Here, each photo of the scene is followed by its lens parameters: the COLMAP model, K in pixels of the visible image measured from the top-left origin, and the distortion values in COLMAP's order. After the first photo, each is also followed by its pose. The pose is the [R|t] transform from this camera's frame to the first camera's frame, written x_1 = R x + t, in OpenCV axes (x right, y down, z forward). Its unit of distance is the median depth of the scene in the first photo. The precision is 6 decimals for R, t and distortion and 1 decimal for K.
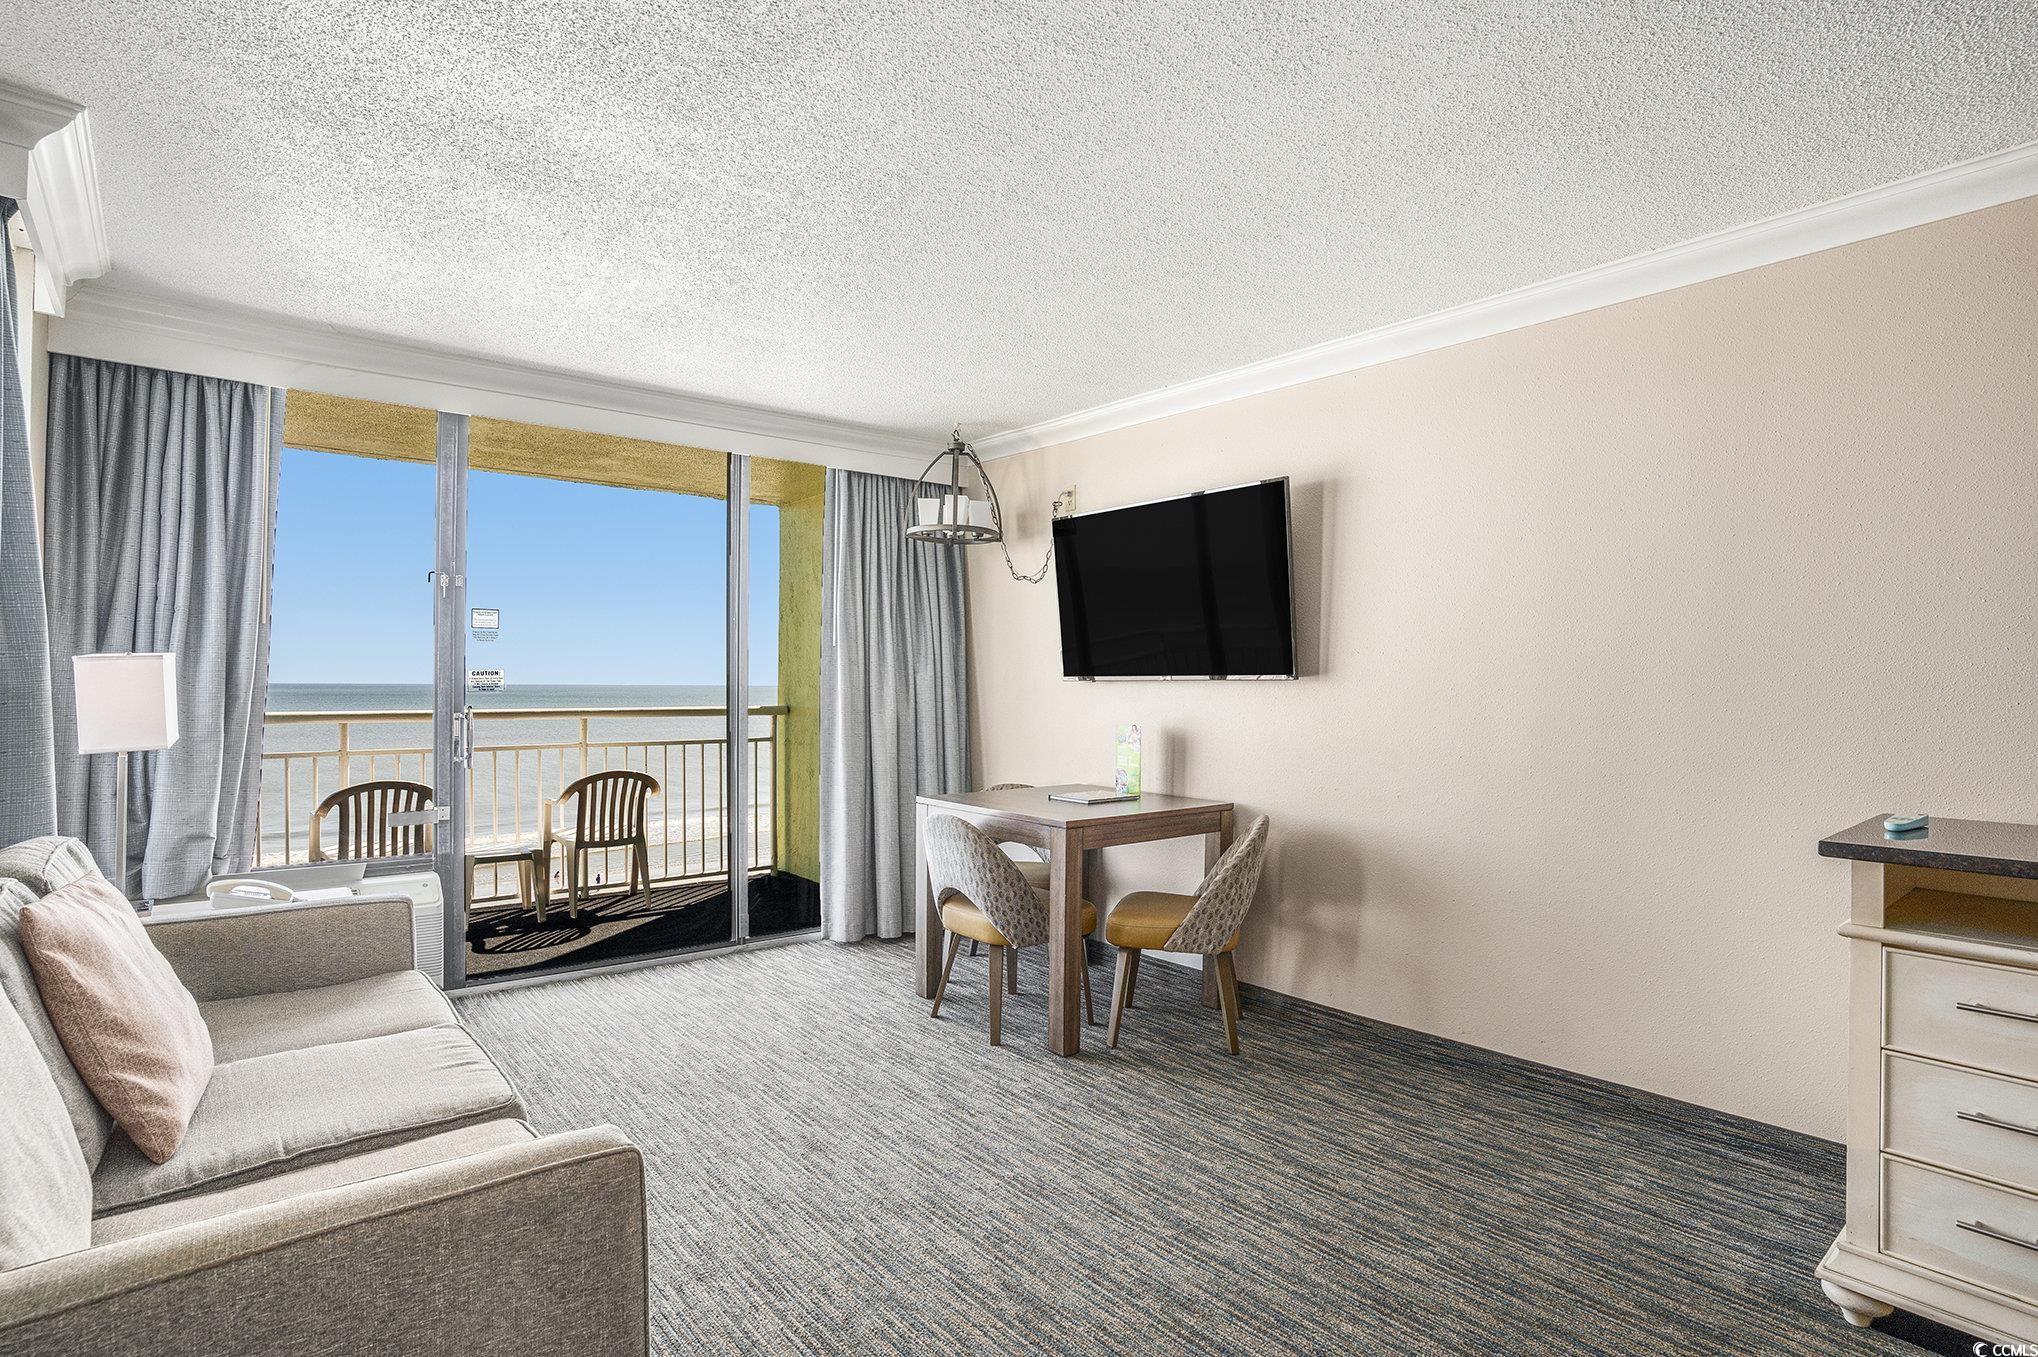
lens RADIAL K [[1016.0, 0, 1013.0], [0, 1016.0, 677.9], [0, 0, 1]] dist [-0.077013, 0.035644]
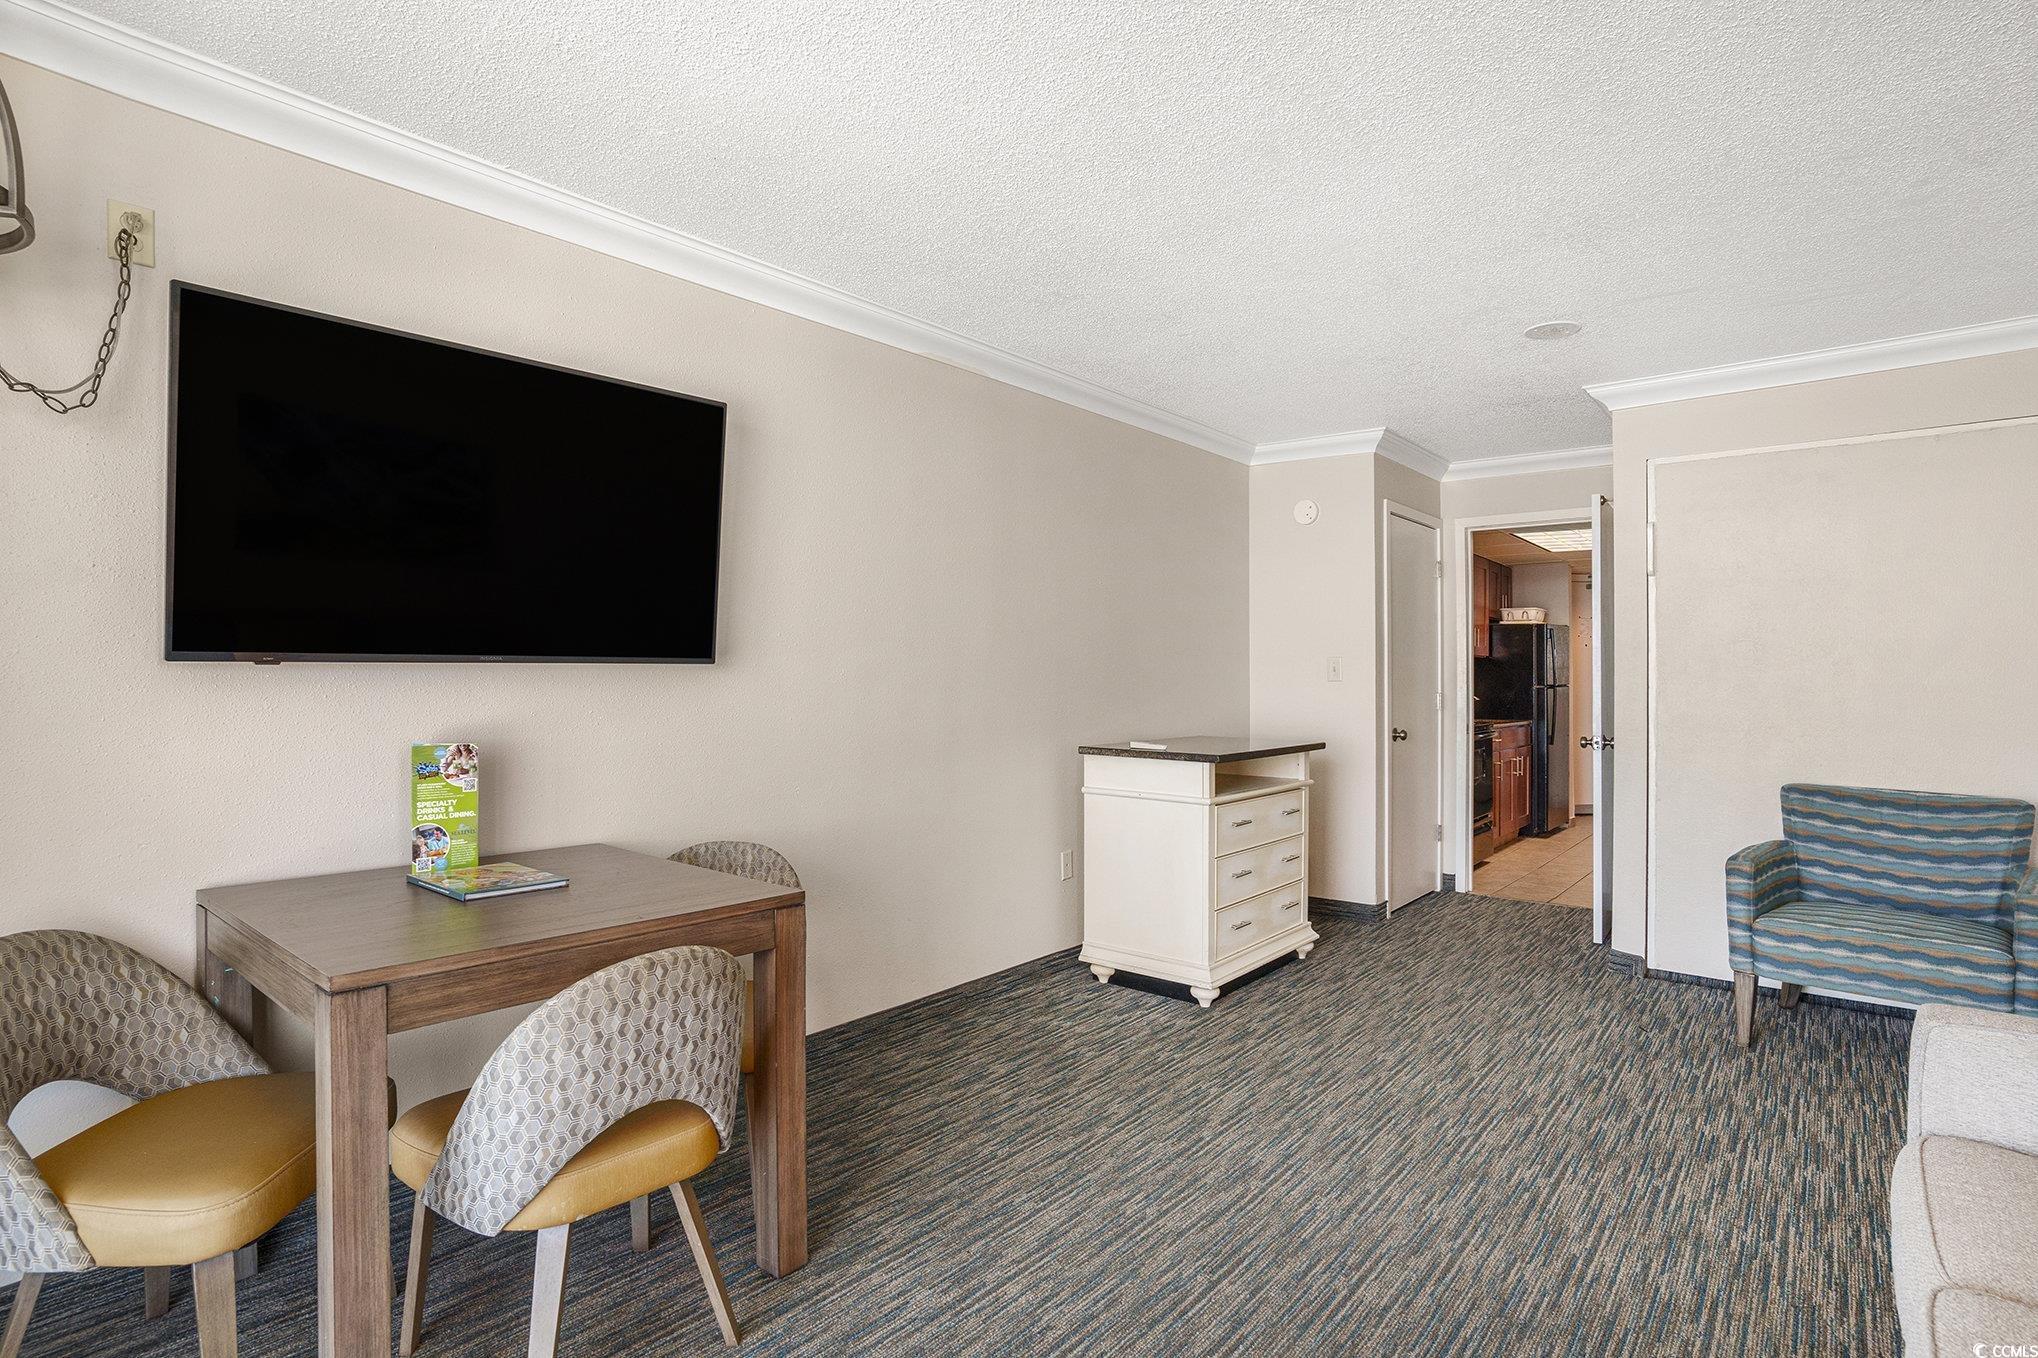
lens RADIAL K [[1023.1, 0, 1019.0], [0, 1023.1, 679.0], [0, 0, 1]] dist [-0.001420, 0.000265]
pose [[-0.178080, -0.009081, 0.983974, -0.572341], [-0.007805, 0.999939, 0.007816, 0.003453], [-0.983985, -0.006288, -0.178140, 0.947740]]
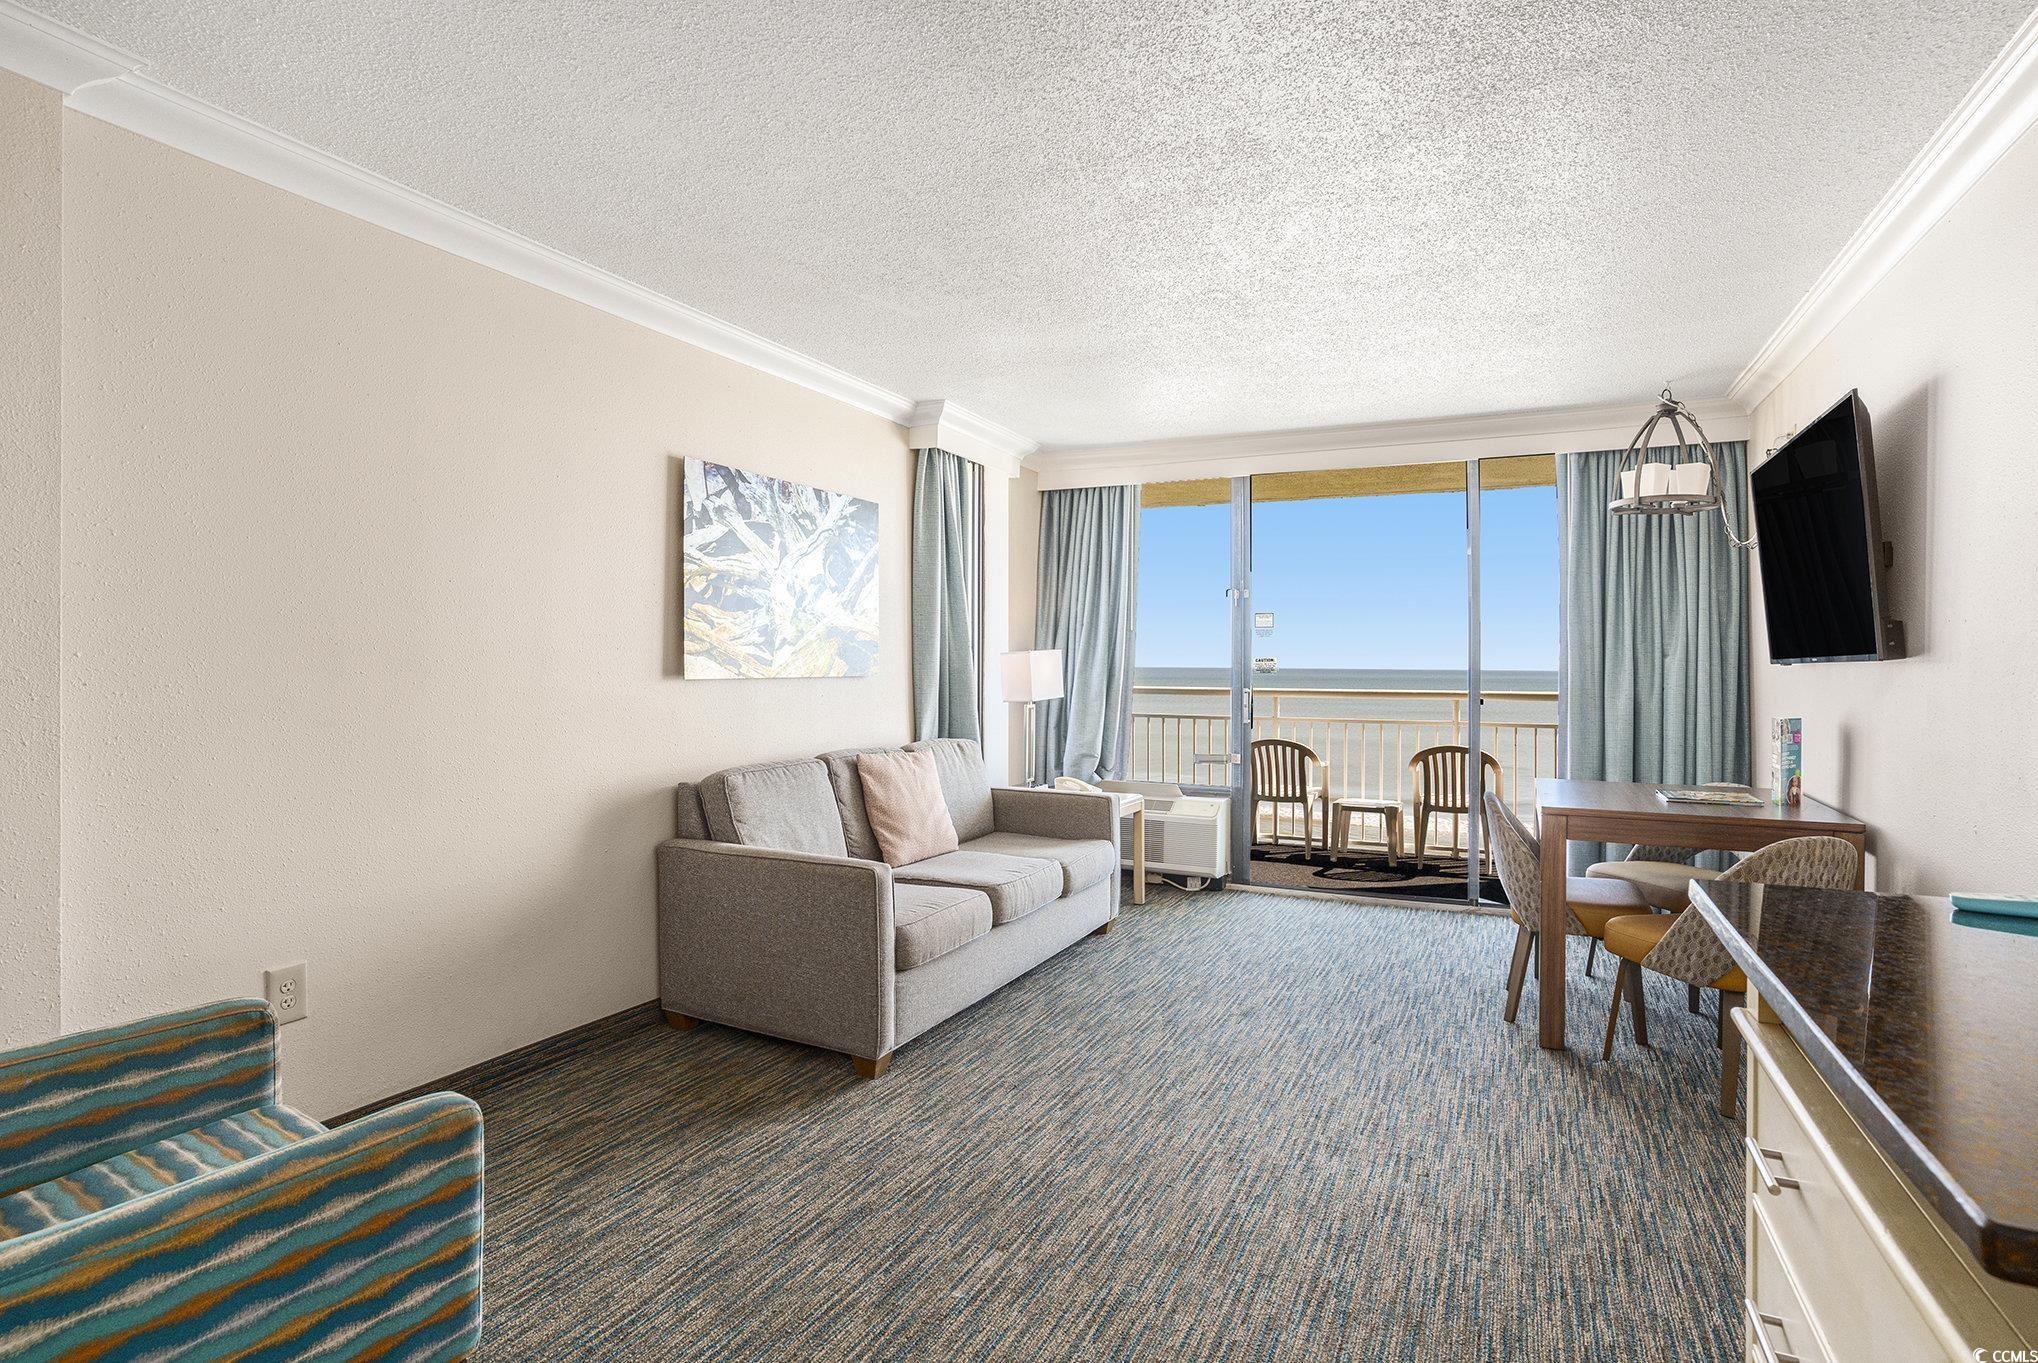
lens RADIAL K [[1027.6, 0, 1011.3], [0, 1027.6, 674.9], [0, 0, 1]] dist [-0.107543, 0.055996]
pose [[0.403159, 0.007492, -0.915099, 0.704164], [0.000416, 0.999965, 0.008370, 0.004694], [0.915130, -0.003755, 0.403142, 0.133330]]
